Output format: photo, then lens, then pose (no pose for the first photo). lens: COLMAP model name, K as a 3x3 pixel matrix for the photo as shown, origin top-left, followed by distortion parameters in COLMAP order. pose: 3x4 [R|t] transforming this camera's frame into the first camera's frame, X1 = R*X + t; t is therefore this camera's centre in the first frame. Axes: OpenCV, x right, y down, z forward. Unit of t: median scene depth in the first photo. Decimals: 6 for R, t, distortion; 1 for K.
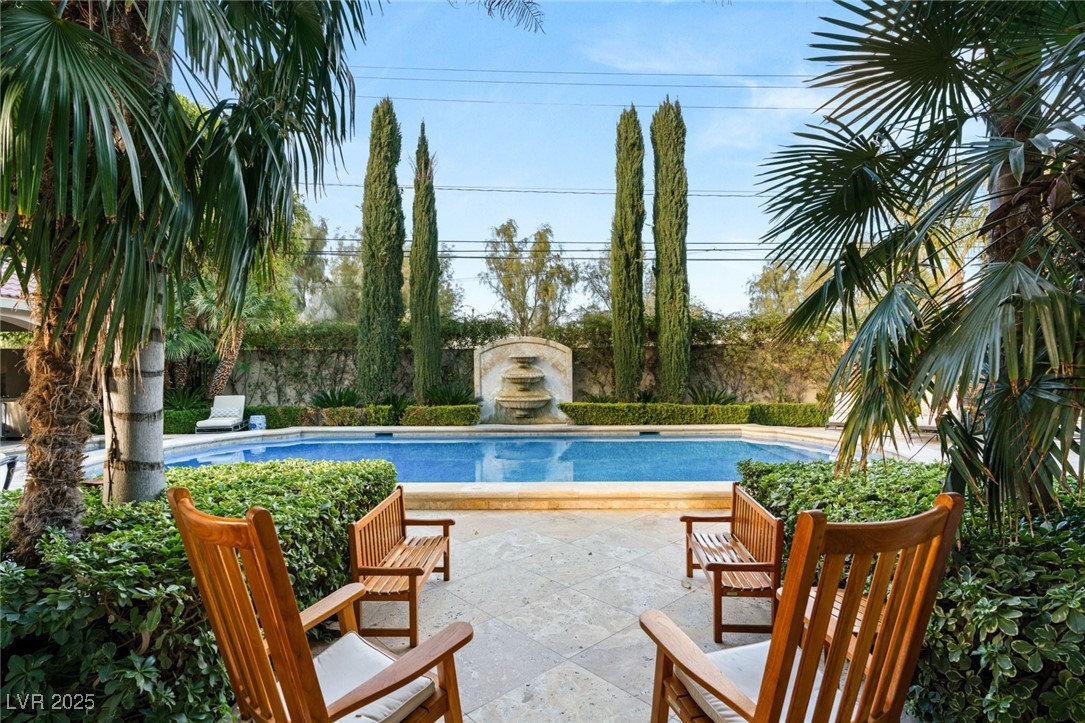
lens RADIAL K [[512.1, 0, 542.8], [0, 512.1, 373.5], [0, 0, 1]] dist [-0.019723, -0.000041]
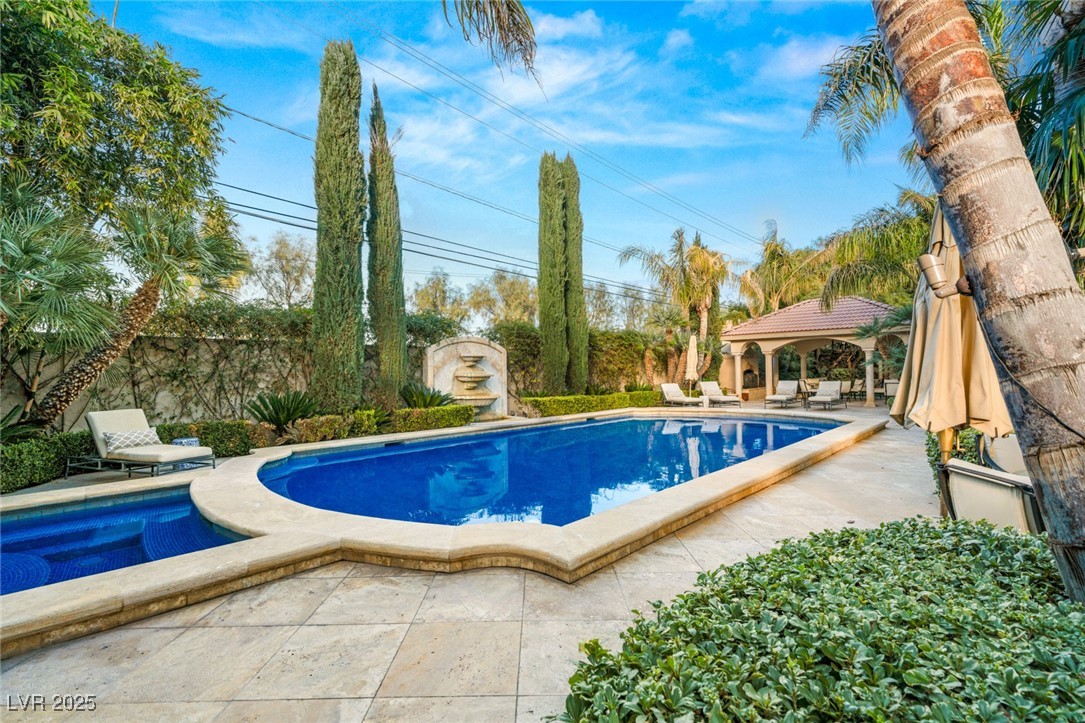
lens RADIAL K [[485.5, 0, 542.5], [0, 485.5, 361.5], [0, 0, 1]] dist [-0.001241, 0.000005]
pose [[0.684758, 0.014816, 0.728620, -0.644839], [0.006887, 0.999617, -0.026800, 0.005253], [-0.728738, 0.023369, 0.684394, 0.237444]]
